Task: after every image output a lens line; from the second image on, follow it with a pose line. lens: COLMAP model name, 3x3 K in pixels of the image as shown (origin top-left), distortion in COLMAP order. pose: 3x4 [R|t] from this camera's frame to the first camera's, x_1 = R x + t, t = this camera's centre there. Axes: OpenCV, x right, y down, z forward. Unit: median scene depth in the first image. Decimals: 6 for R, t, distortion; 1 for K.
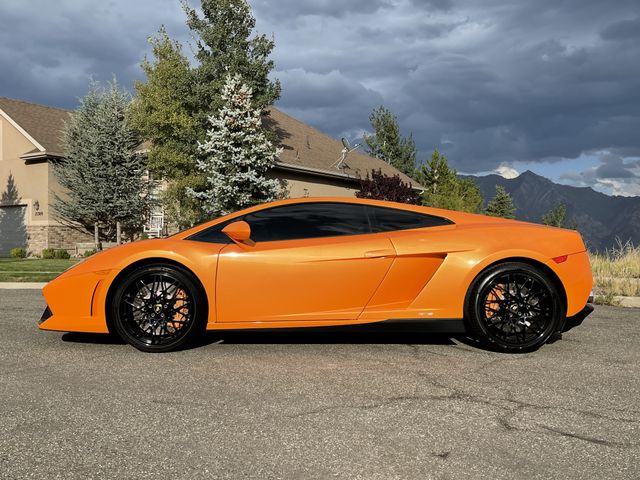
lens RADIAL K [[672.1, 0, 317.4], [0, 672.1, 238.2], [0, 0, 1]] dist [0.119903, 0.000000]
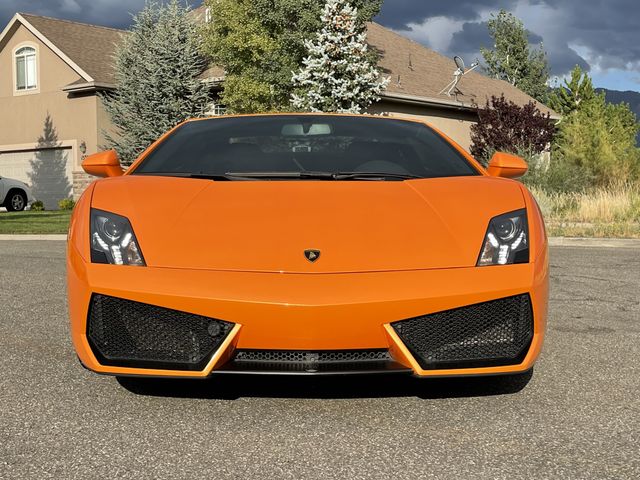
lens RADIAL K [[954.0, 0, 318.6], [0, 954.0, 244.5], [0, 0, 1]] dist [0.149570, 0.000000]
pose [[0.996213, -0.004679, -0.086815, -0.027079], [0.009903, 0.998158, 0.059849, 0.002247], [0.086375, -0.060482, 0.994425, -0.156051]]
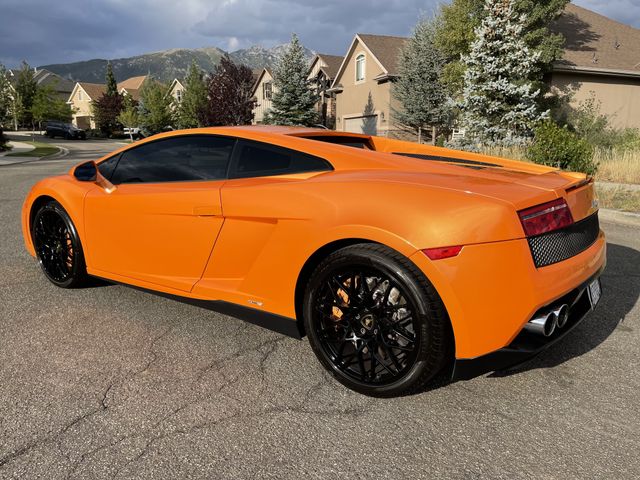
lens RADIAL K [[481.5, 0, 318.3], [0, 481.5, 243.4], [0, 0, 1]] dist [0.004234, -0.020430]
pose [[0.798780, 0.129003, -0.587630, 0.098971], [0.005164, 0.975235, 0.221113, -0.011517], [0.601601, -0.179655, 0.778332, 0.131716]]
